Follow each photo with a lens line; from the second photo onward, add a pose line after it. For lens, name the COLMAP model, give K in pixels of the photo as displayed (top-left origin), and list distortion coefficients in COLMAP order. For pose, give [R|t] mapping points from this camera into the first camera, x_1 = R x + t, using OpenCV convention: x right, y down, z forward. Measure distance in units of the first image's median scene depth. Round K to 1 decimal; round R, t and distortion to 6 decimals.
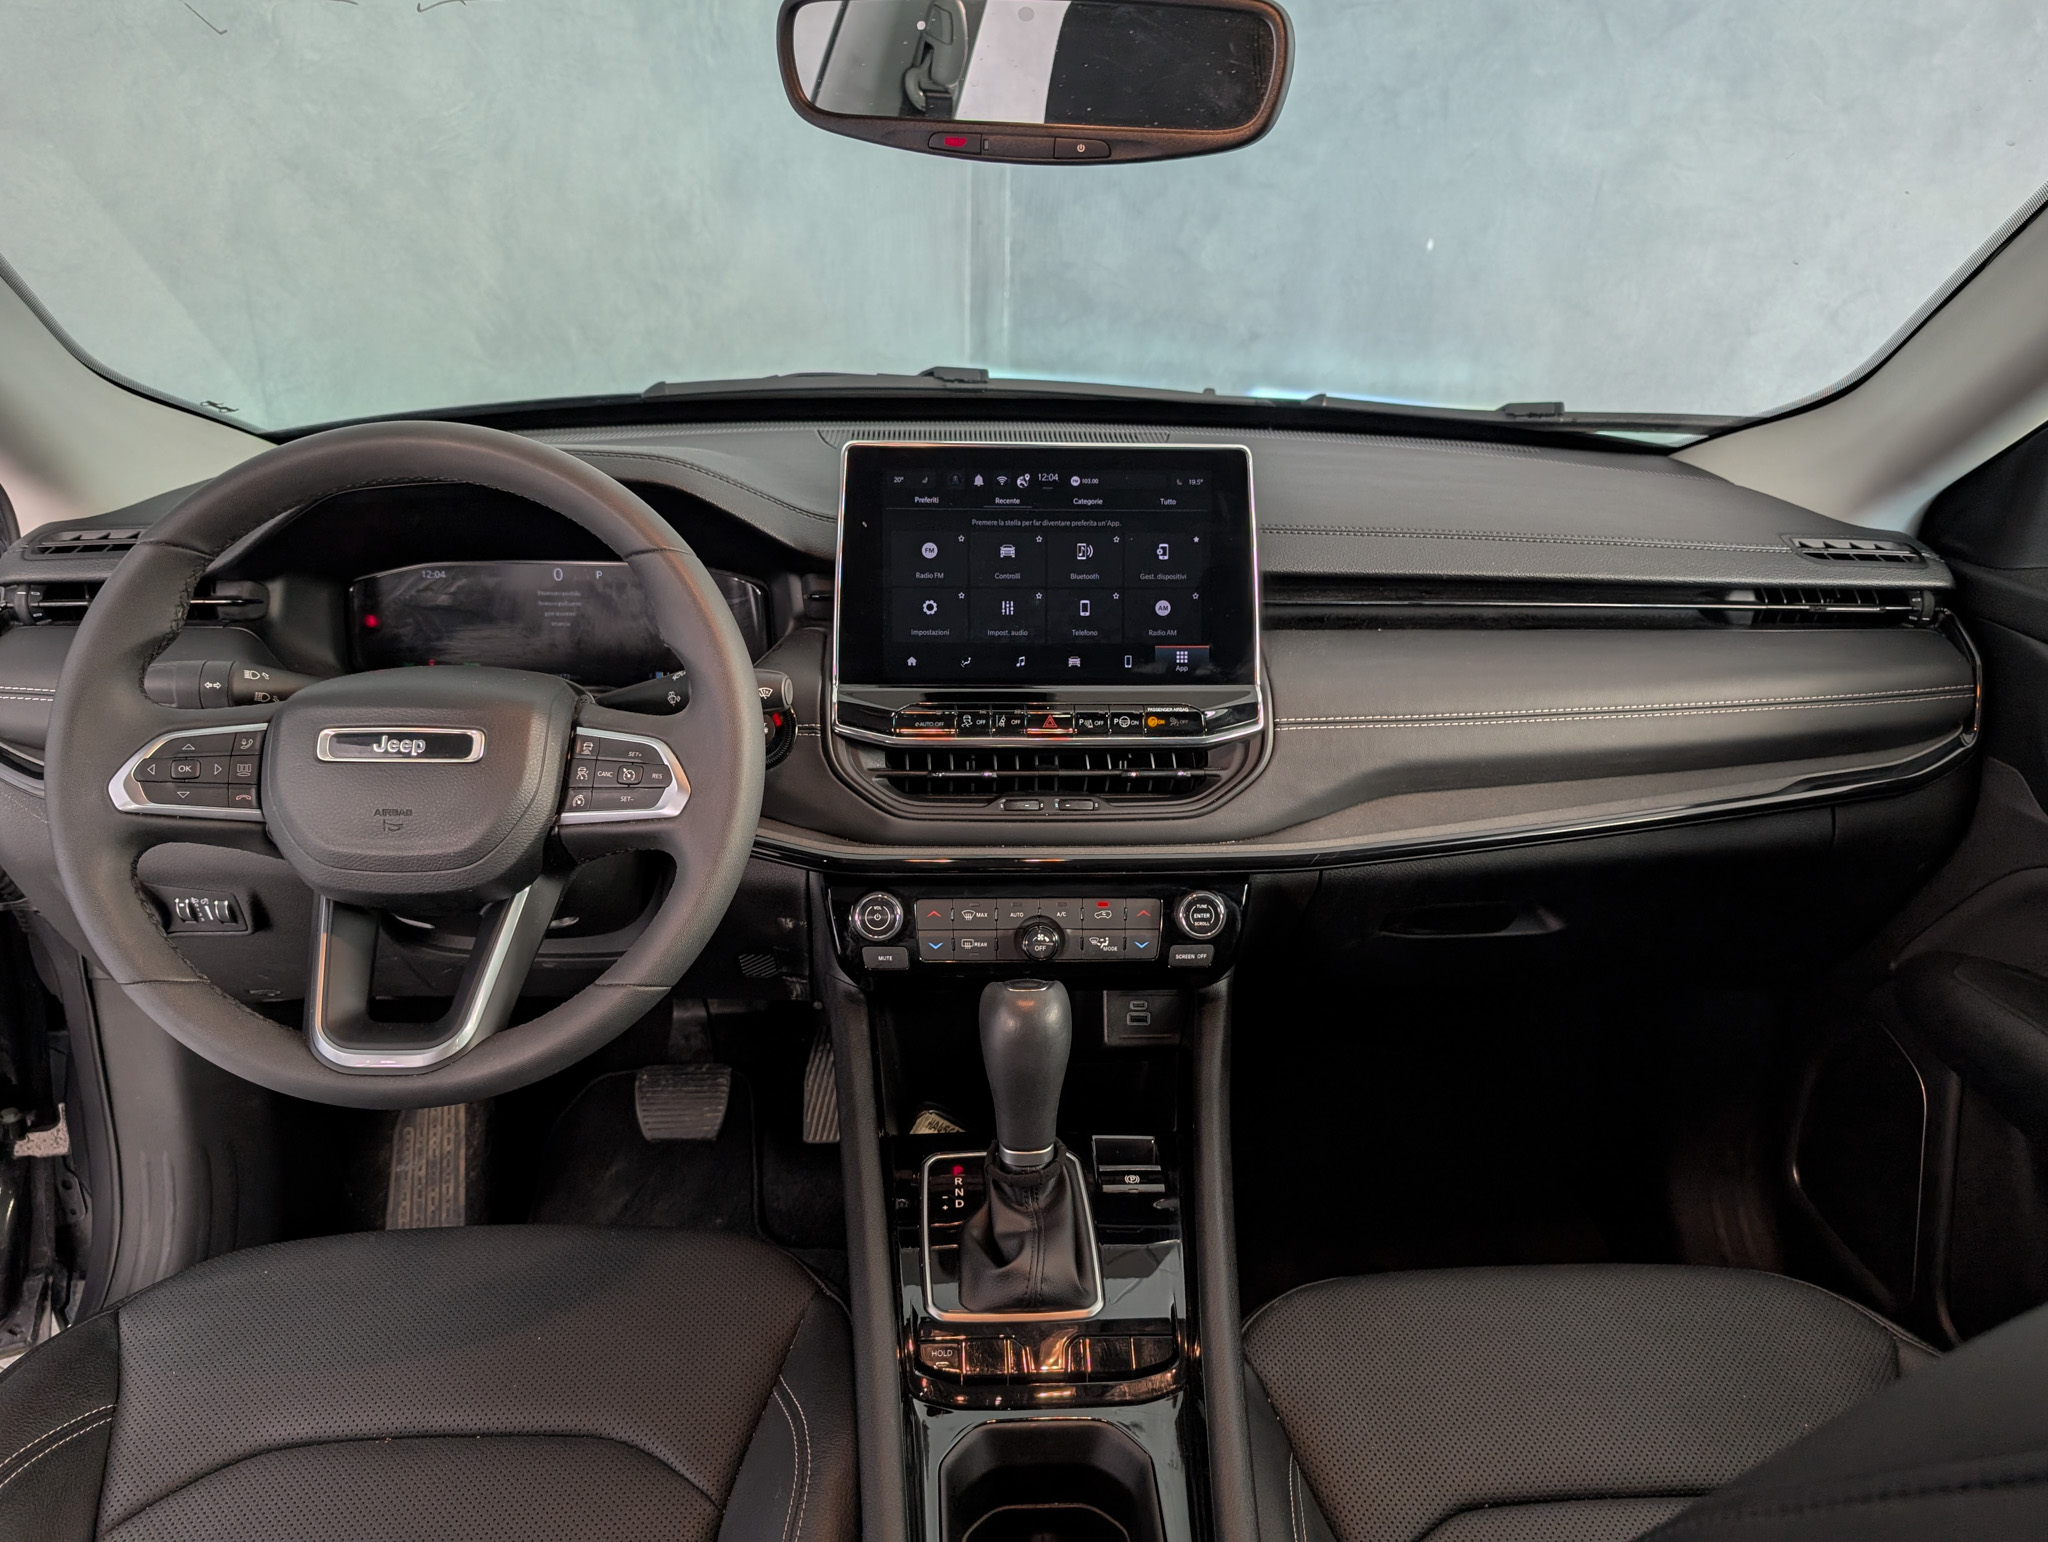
lens RADIAL K [[1518.7, 0, 1024.0], [0, 1518.7, 771.0], [0, 0, 1]] dist [0.025360, -0.048476]
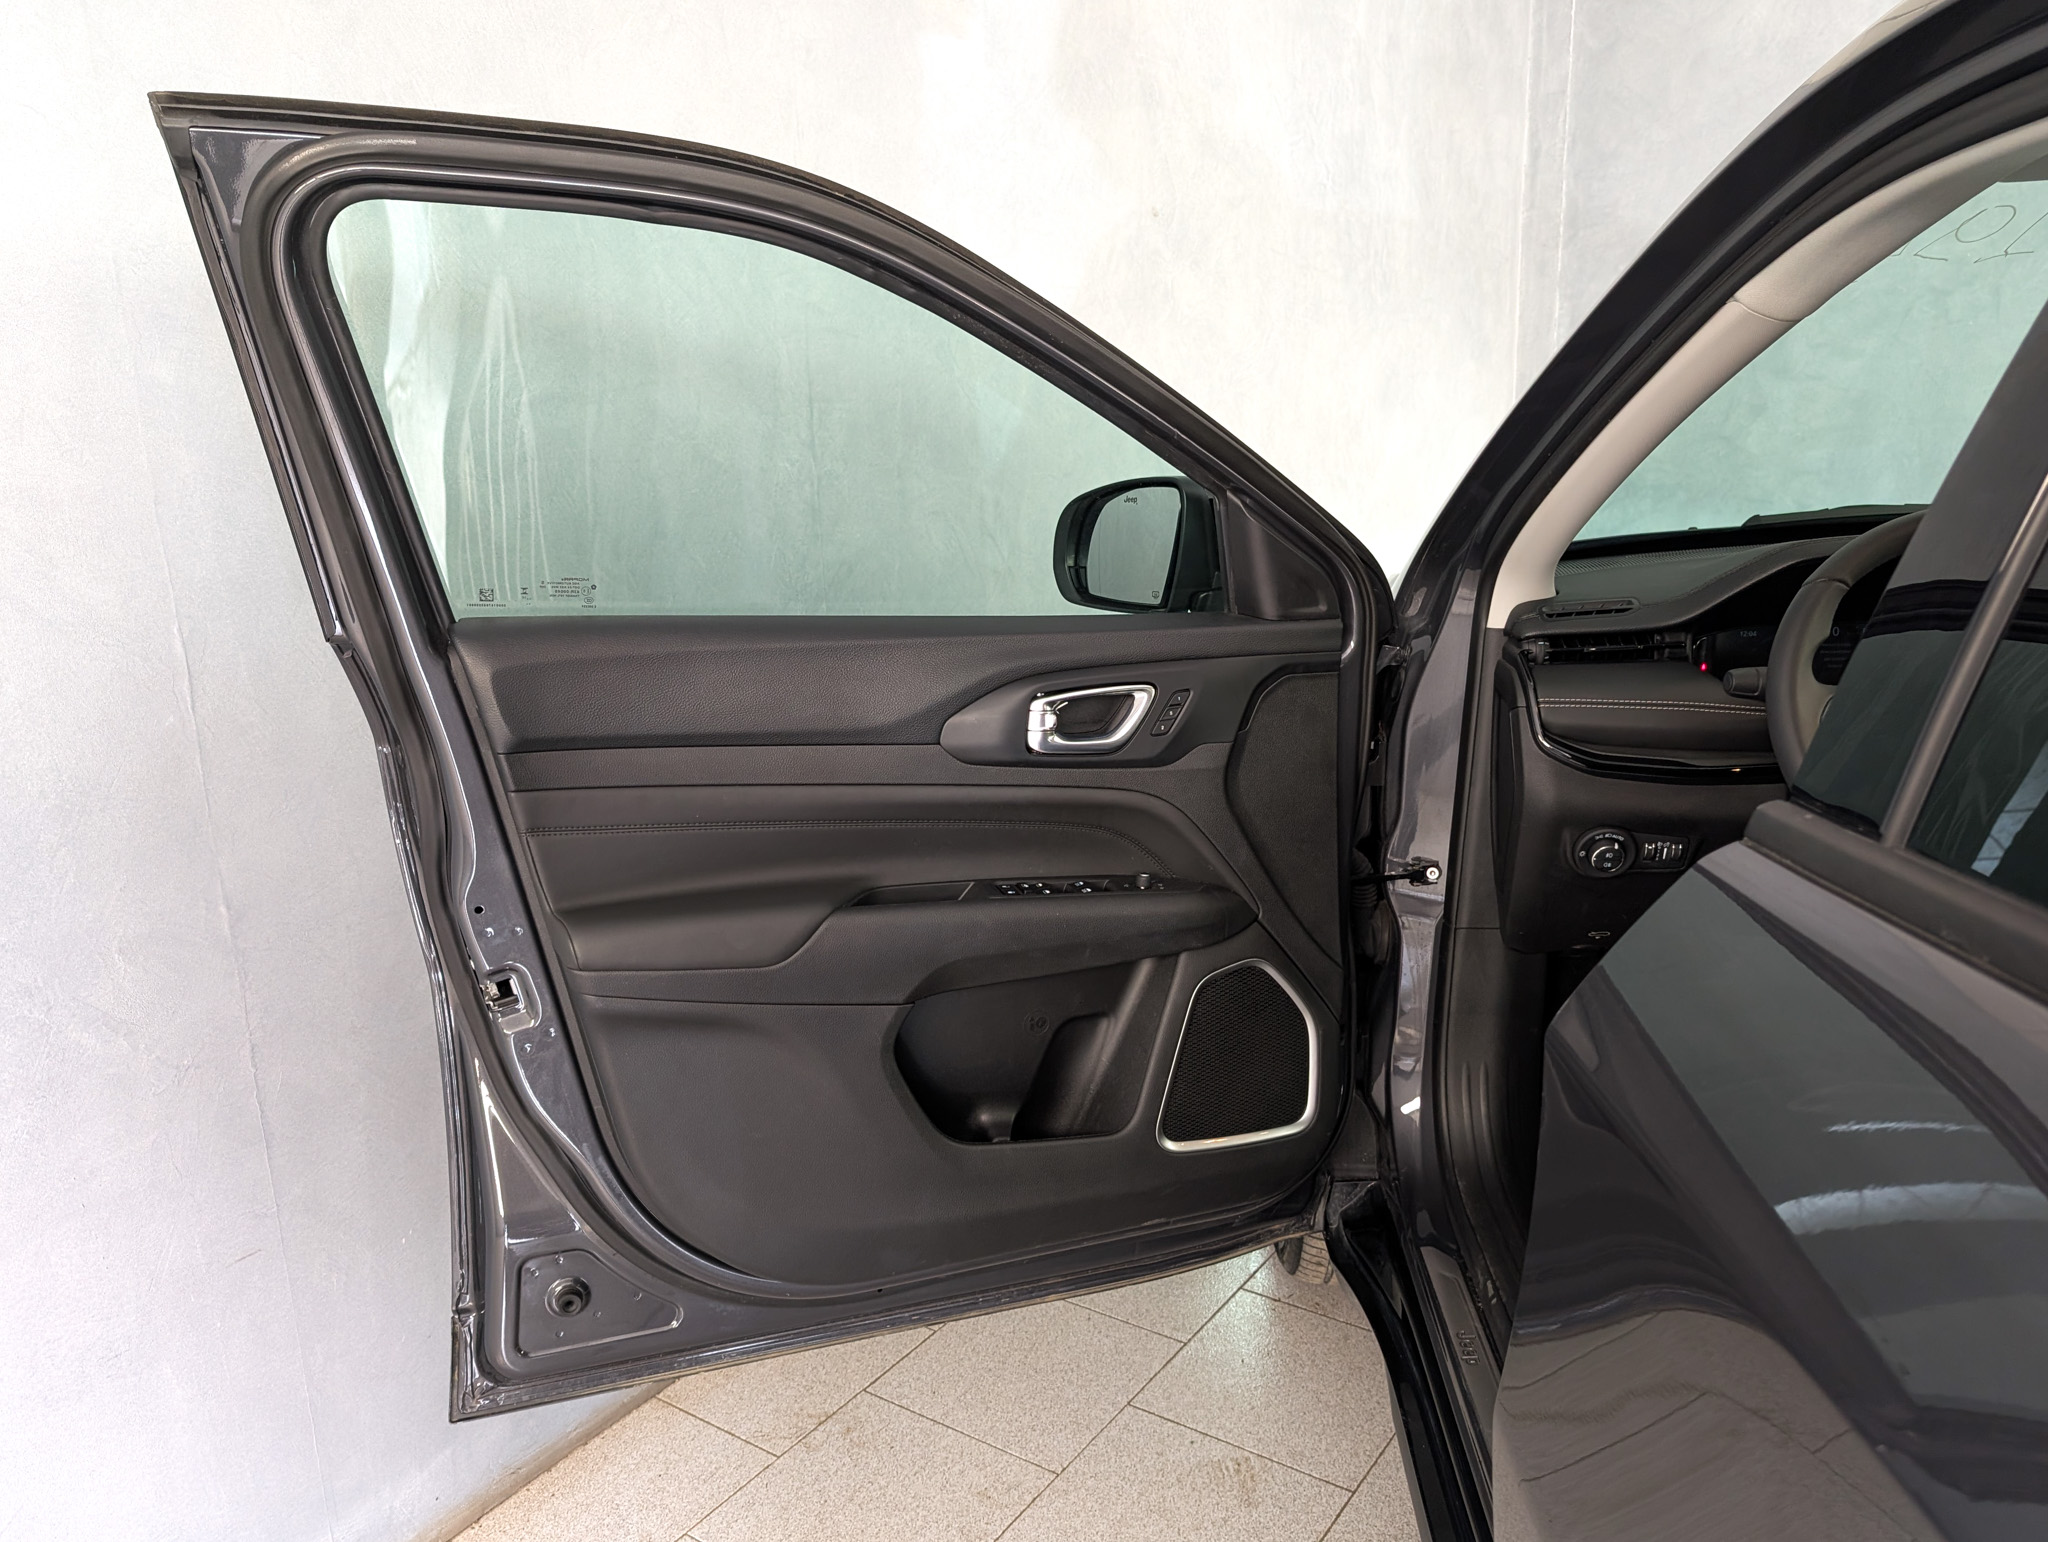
lens RADIAL K [[1545.0, 0, 1030.3], [0, 1545.0, 825.2], [0, 0, 1]] dist [0.015081, -0.036927]
pose [[0.992255, -0.019158, -0.122733, -1.005345], [0.005798, 0.994102, -0.108295, 0.235909], [0.124083, 0.106745, 0.986513, -0.595368]]
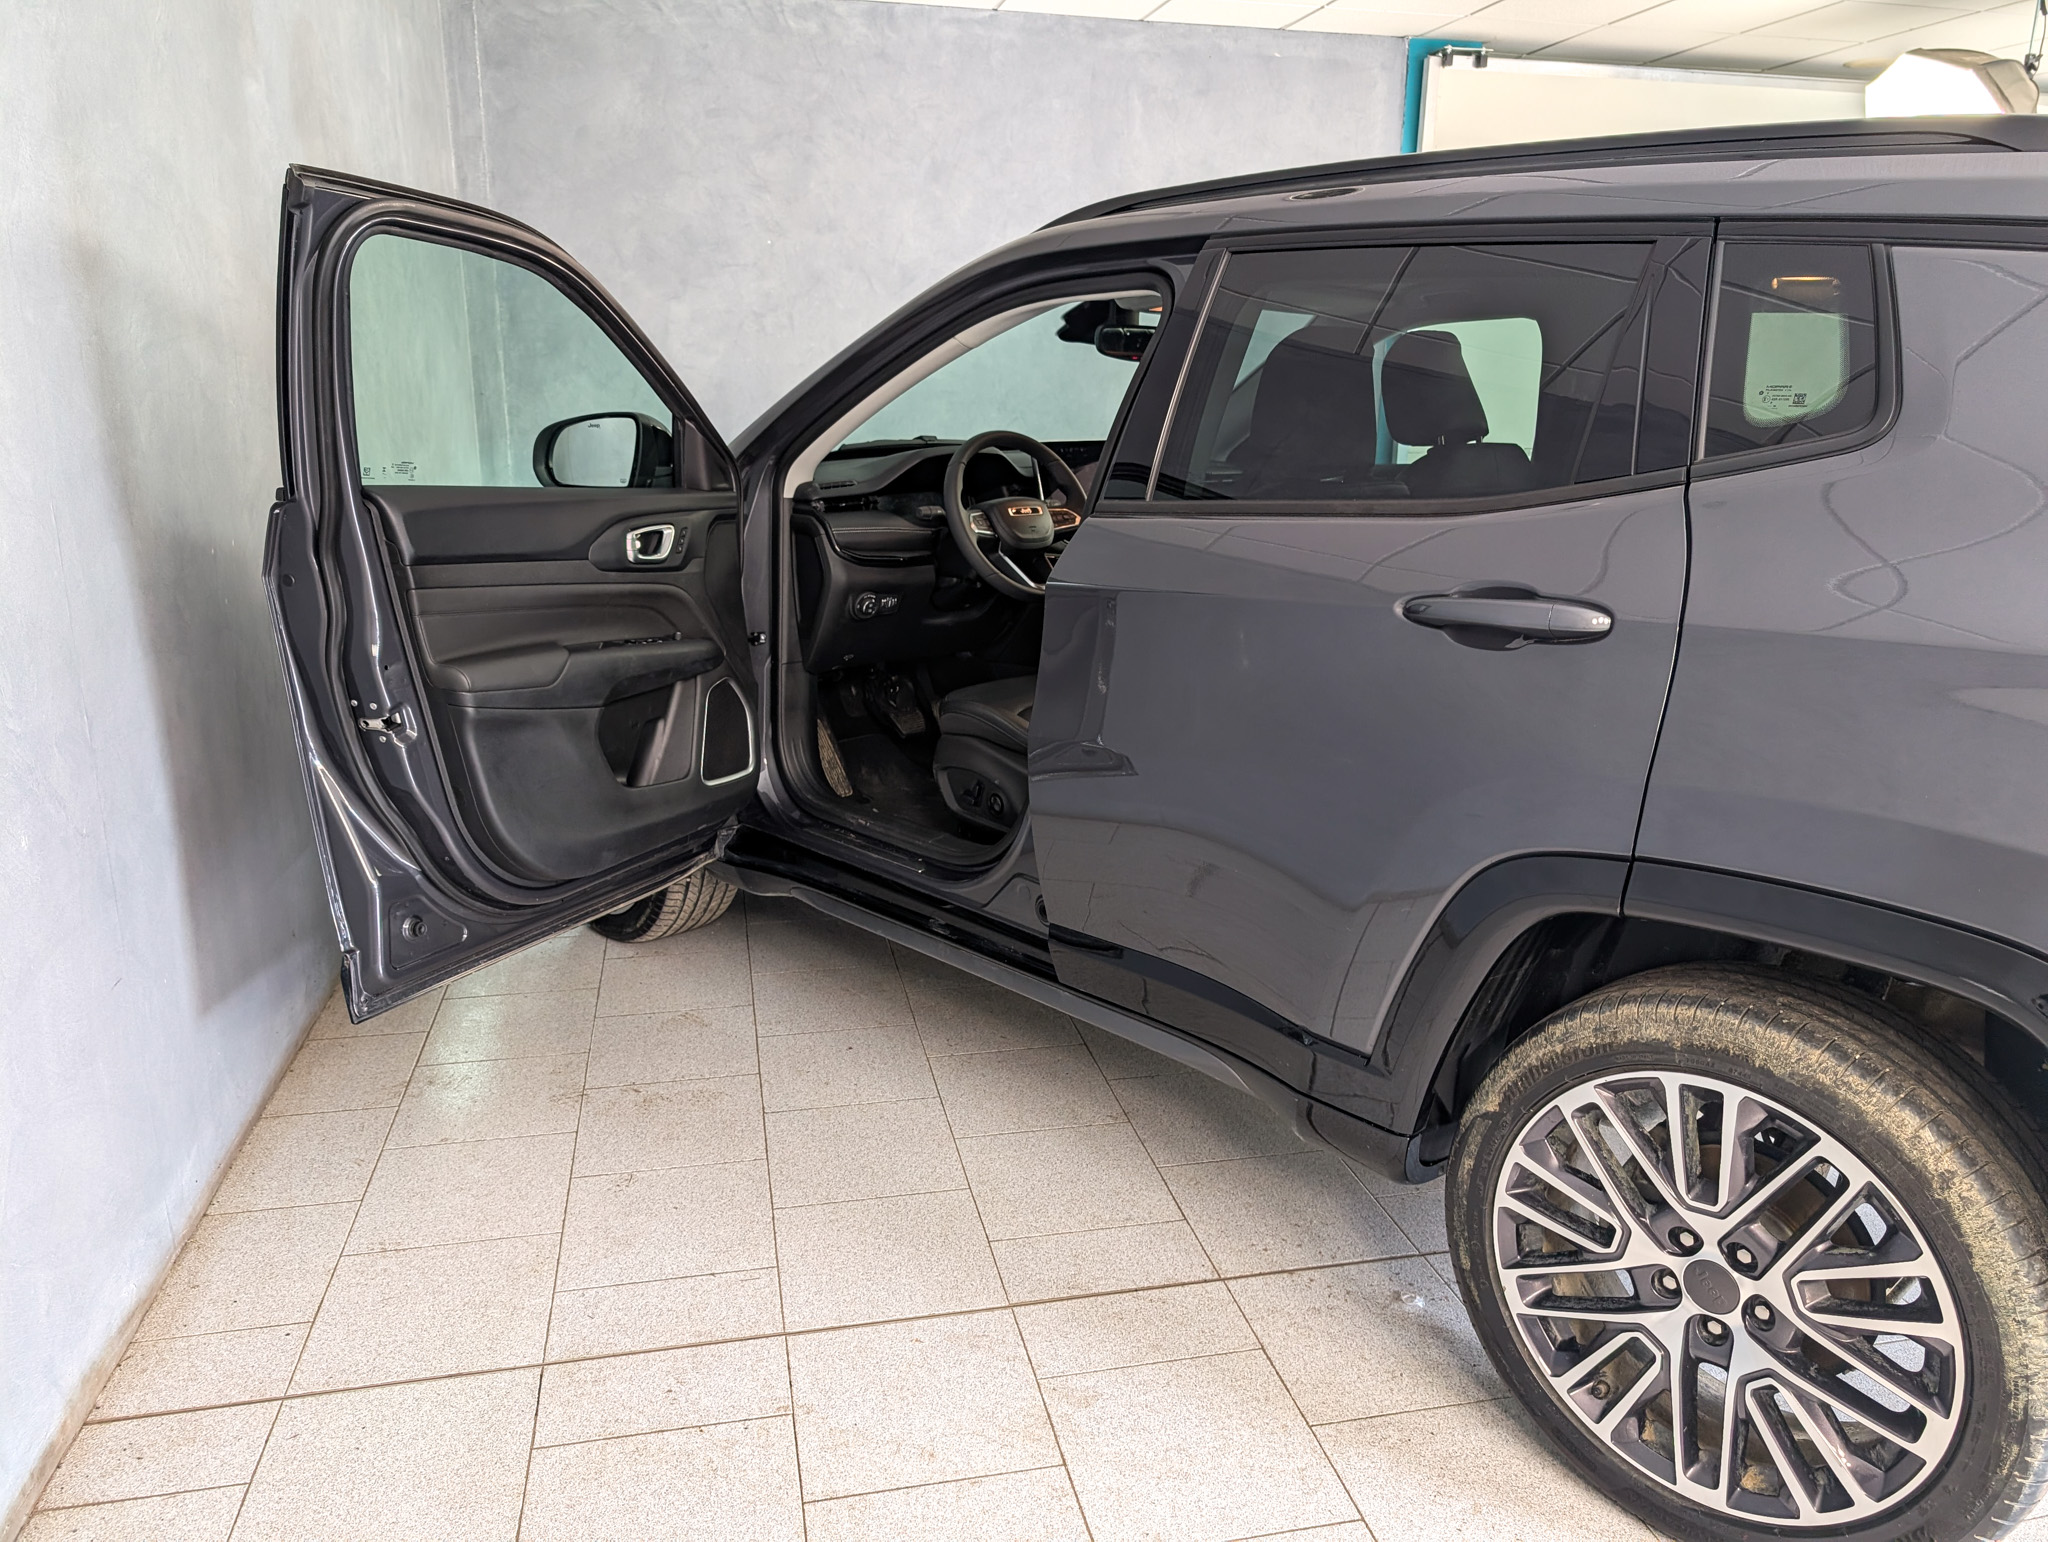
lens RADIAL K [[1545.0, 0, 1030.3], [0, 1545.0, 825.2], [0, 0, 1]] dist [0.015081, -0.036927]
pose [[0.760171, -0.189056, 0.621609, -2.419557], [0.237267, 0.971430, 0.005295, 0.596803], [-0.604850, 0.143462, 0.783310, -1.582600]]
